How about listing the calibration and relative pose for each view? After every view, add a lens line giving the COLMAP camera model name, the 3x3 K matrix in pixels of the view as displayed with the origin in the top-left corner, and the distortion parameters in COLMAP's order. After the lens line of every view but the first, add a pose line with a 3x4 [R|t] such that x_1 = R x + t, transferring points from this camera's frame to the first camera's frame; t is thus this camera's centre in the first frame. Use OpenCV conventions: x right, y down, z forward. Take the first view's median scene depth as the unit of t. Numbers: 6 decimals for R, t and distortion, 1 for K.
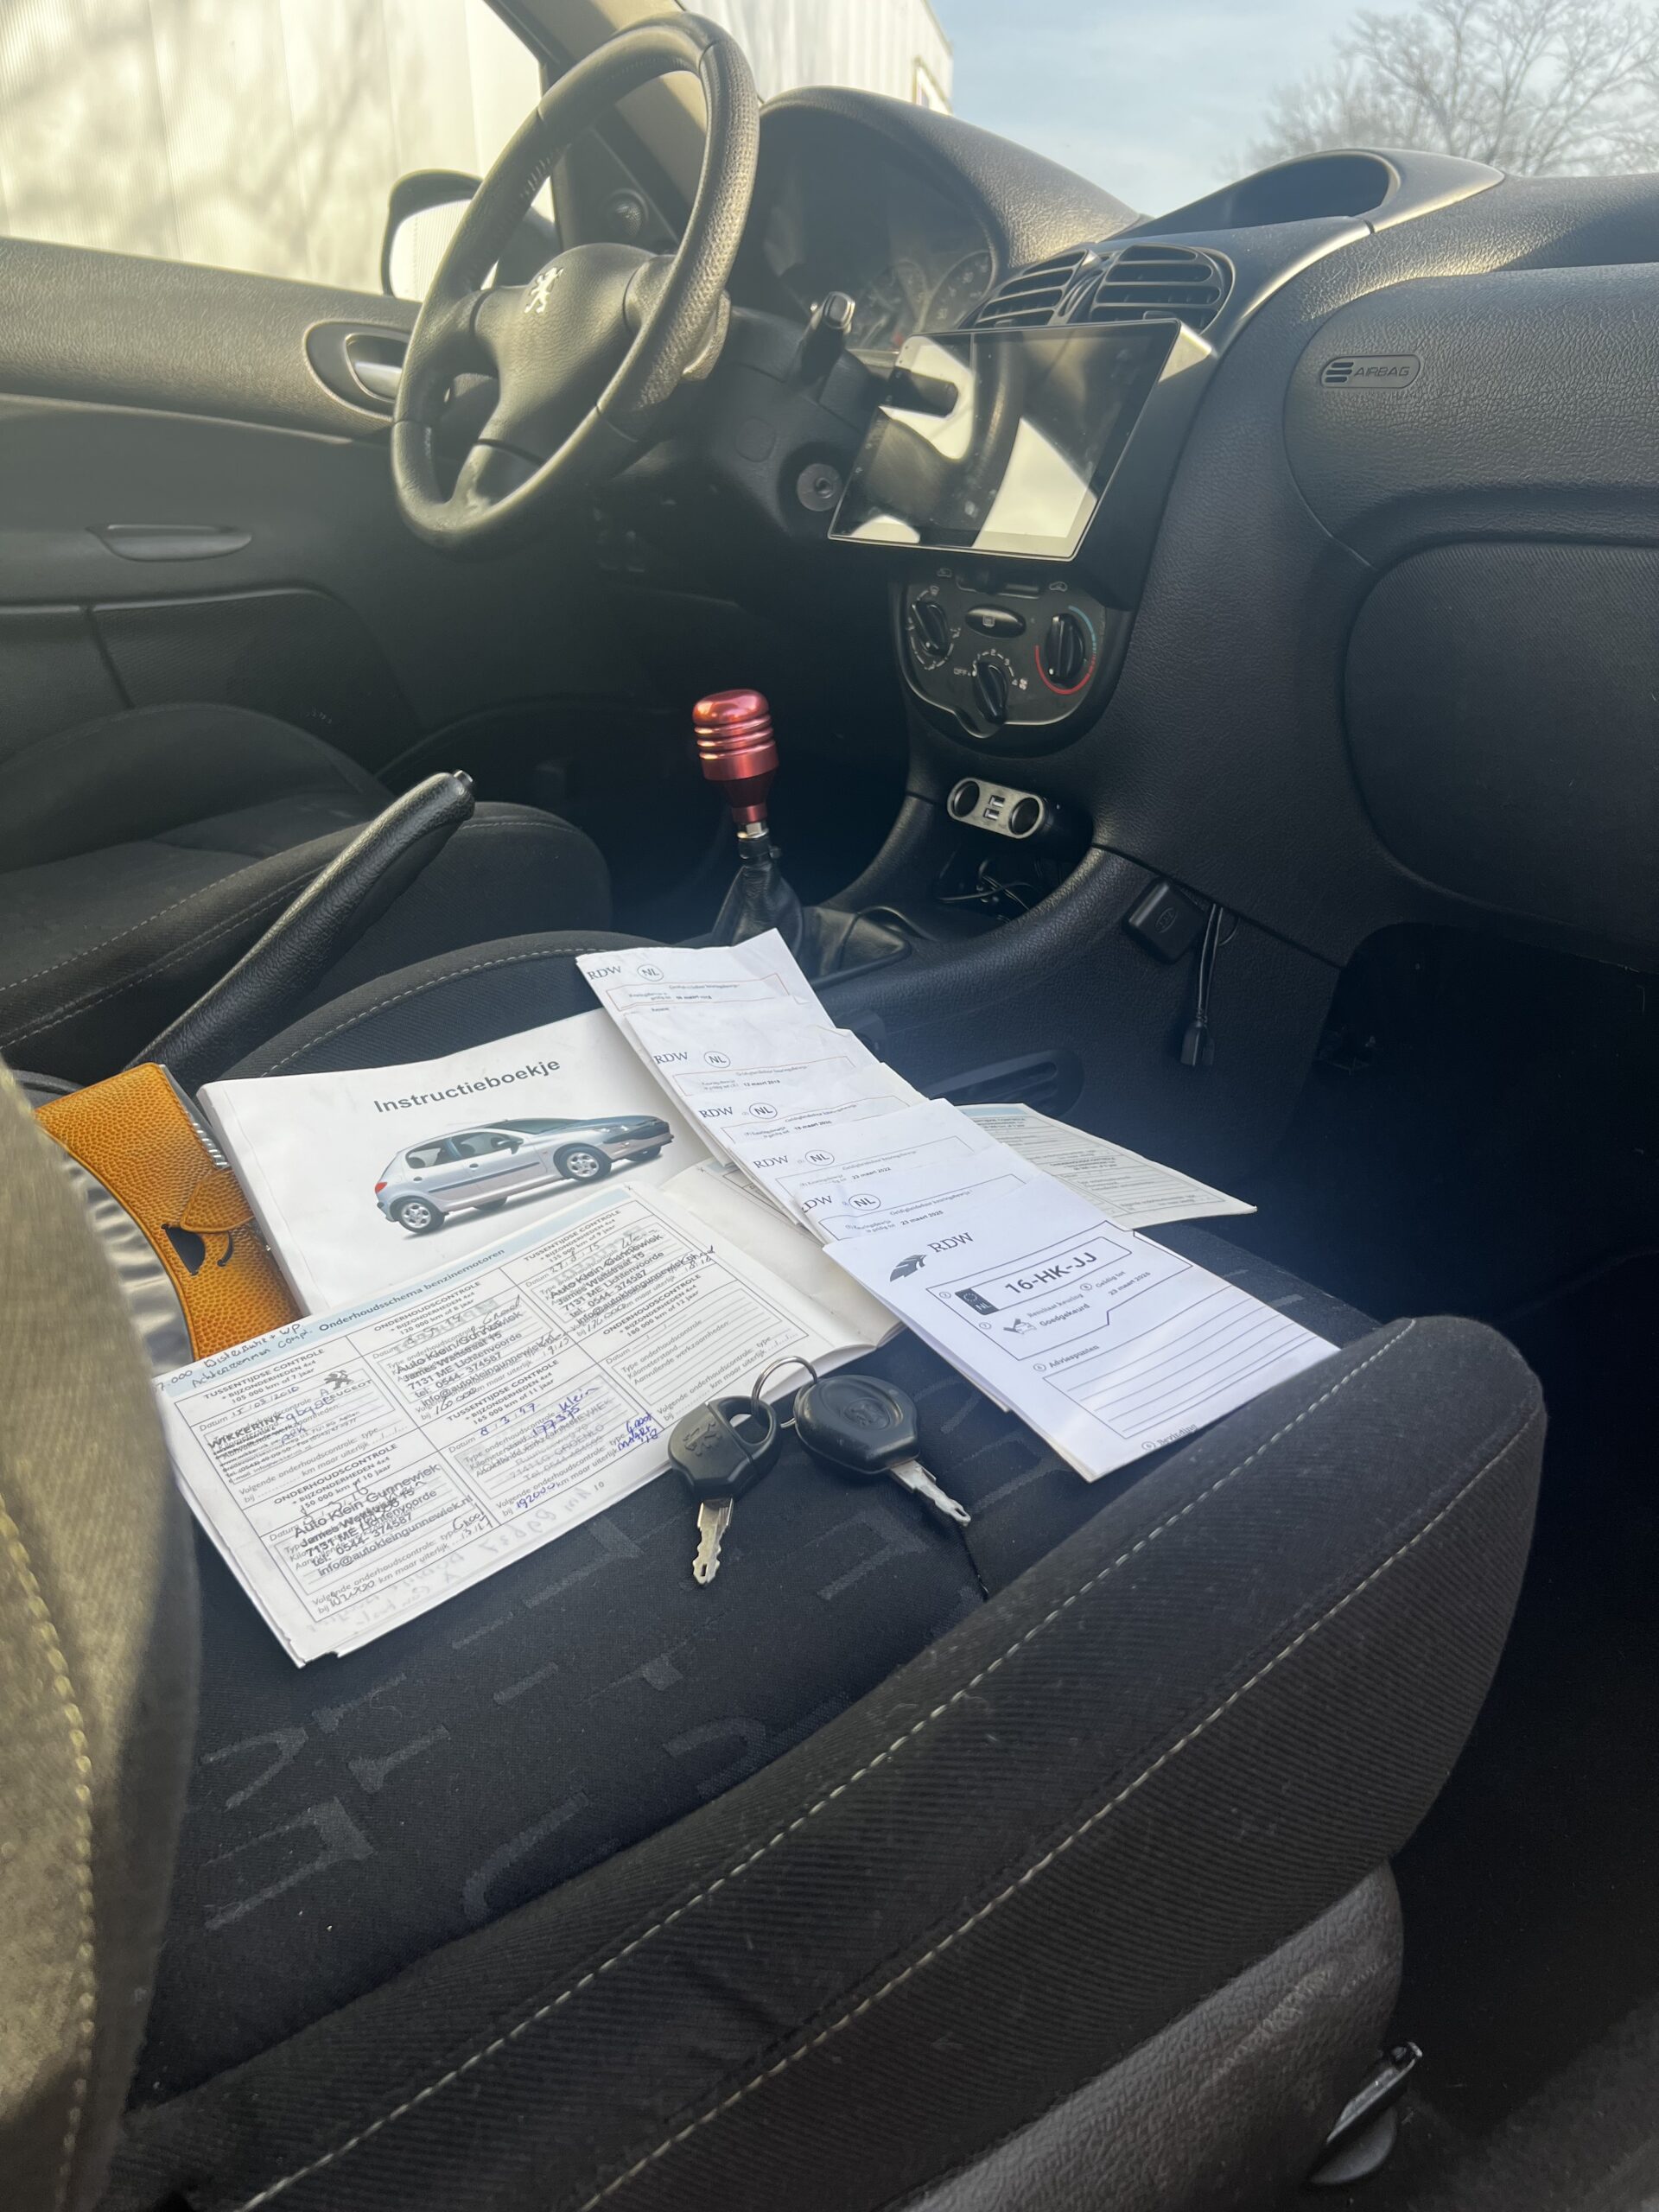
lens RADIAL K [[1677.8, 0, 825.0], [0, 1677.8, 1094.6], [0, 0, 1]] dist [0.022743, -0.028598]
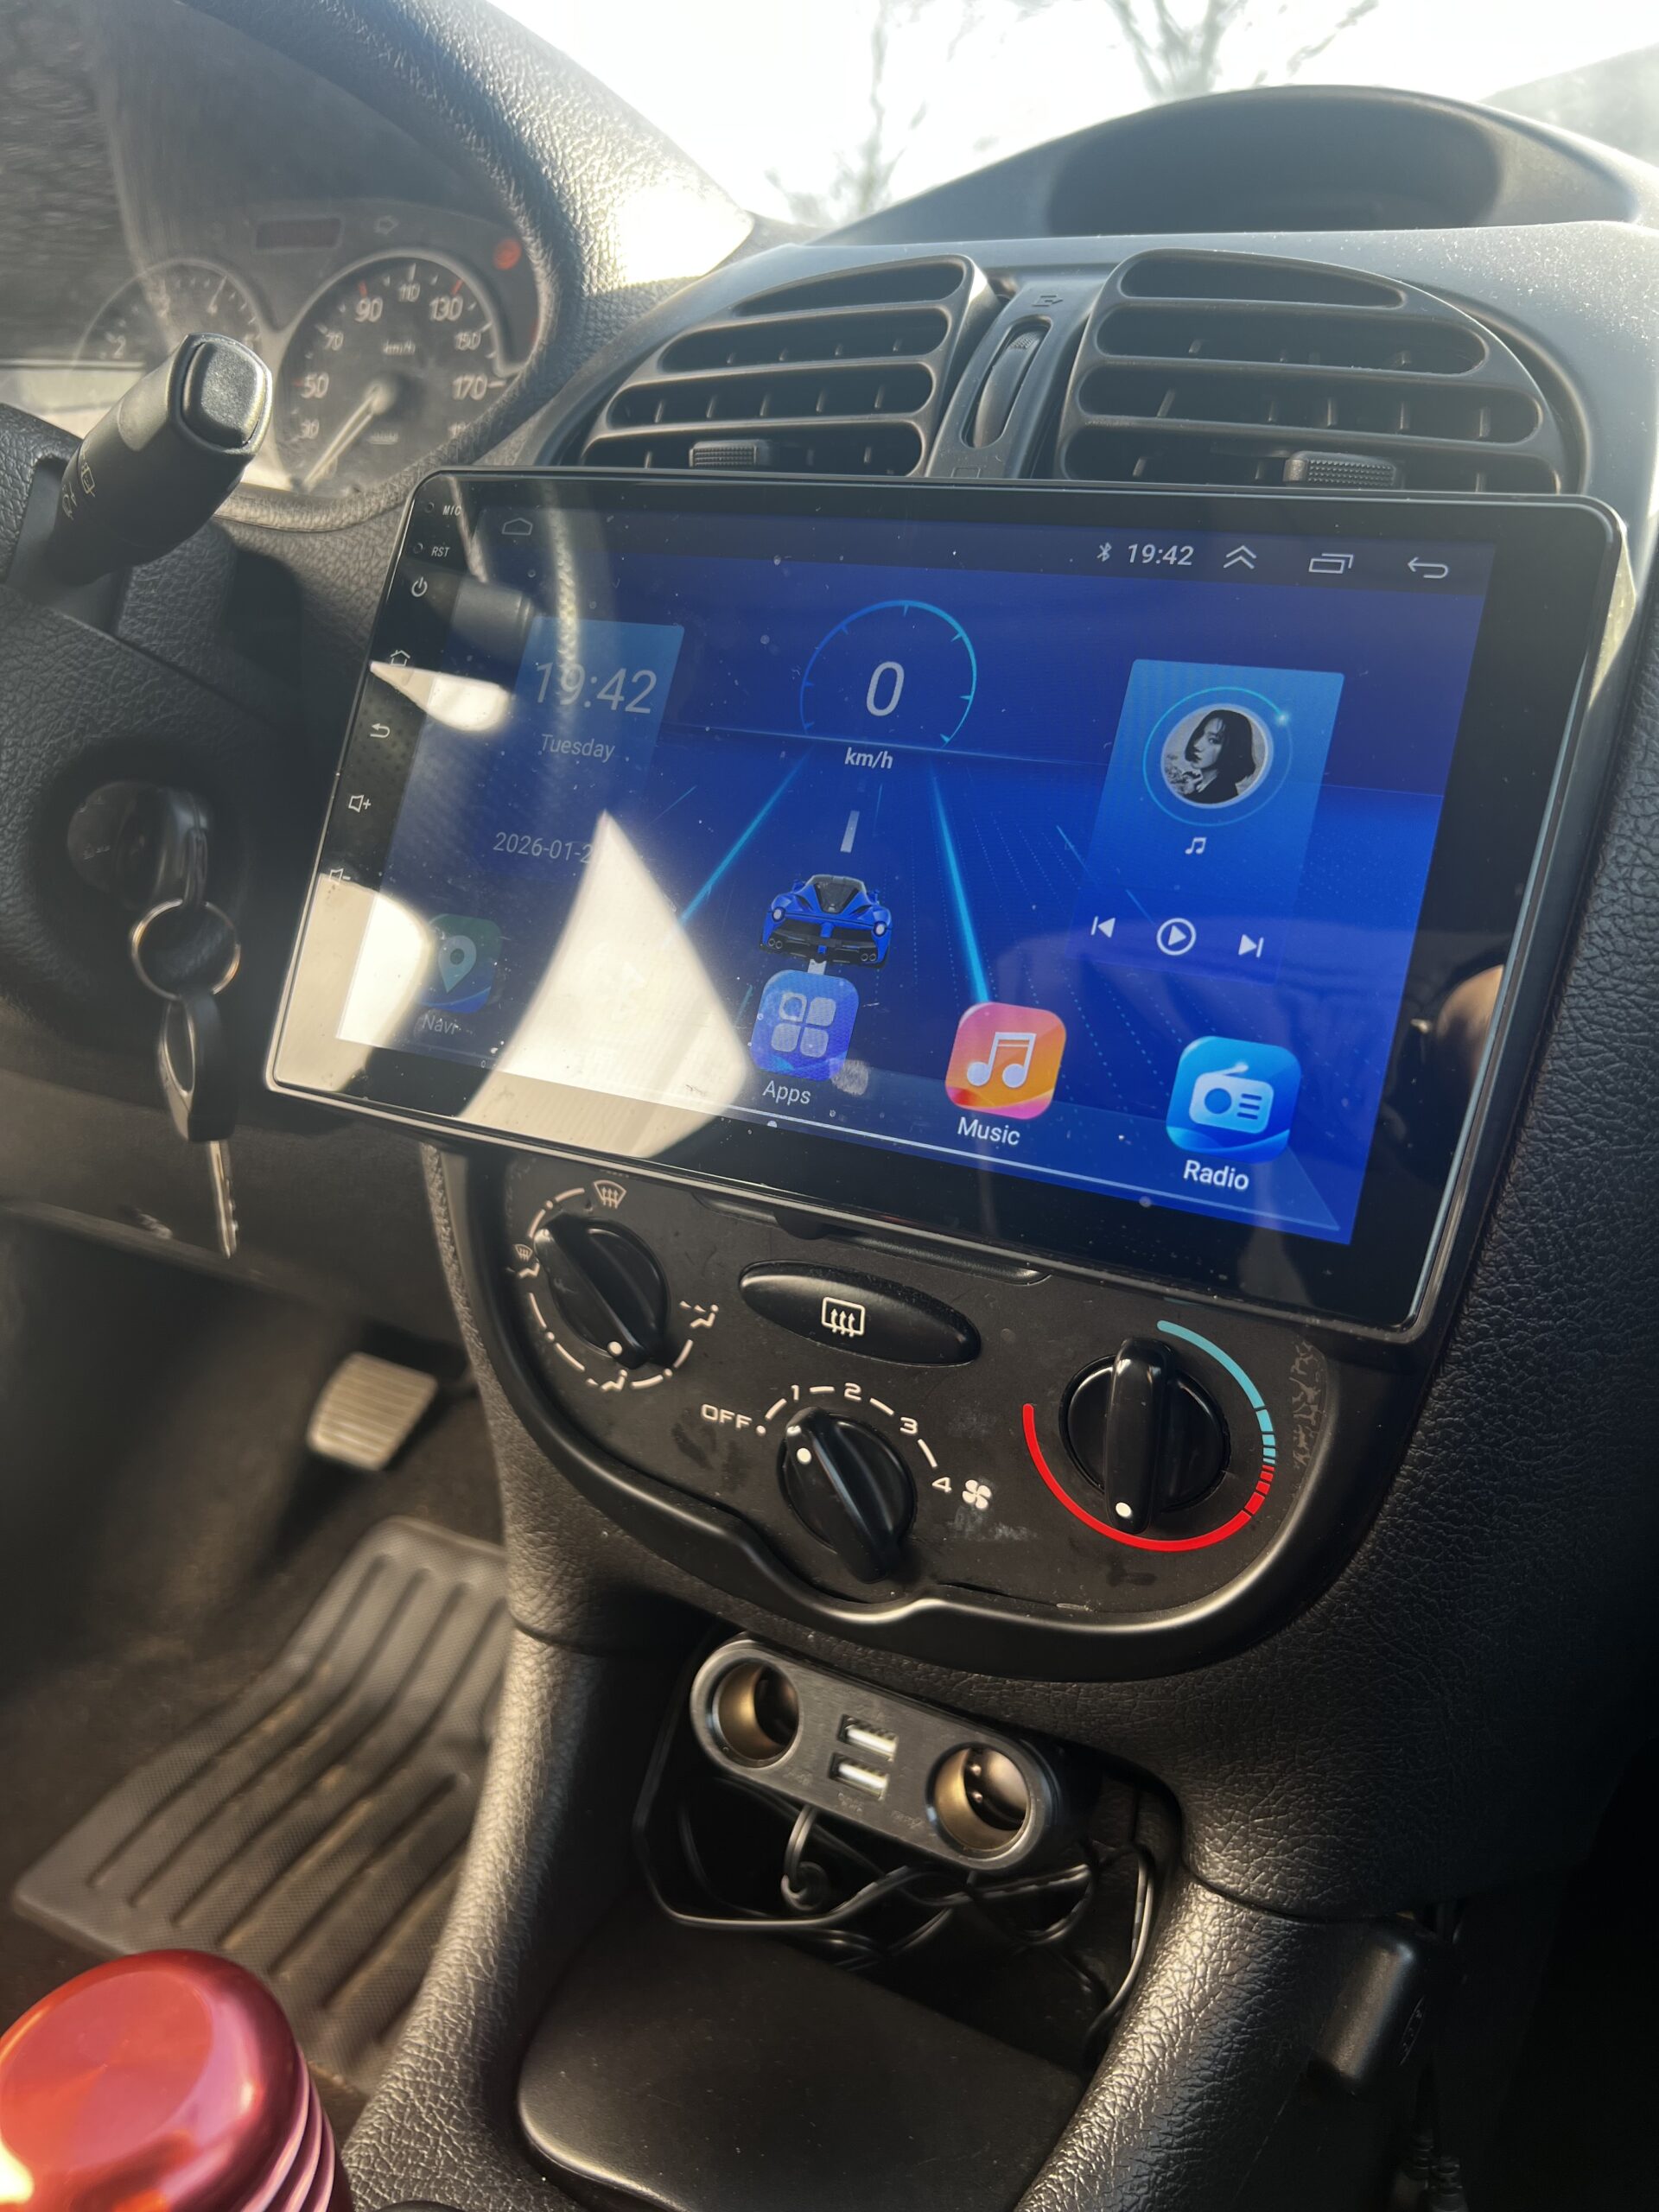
lens RADIAL K [[1677.8, 0, 828.2], [0, 1677.8, 1108.8], [0, 0, 1]] dist [0.022743, -0.028598]
pose [[0.884520, -0.152799, 0.440768, -0.043795], [0.159960, 0.986898, 0.021121, -0.303806], [-0.438220, 0.051823, 0.897372, 0.636983]]
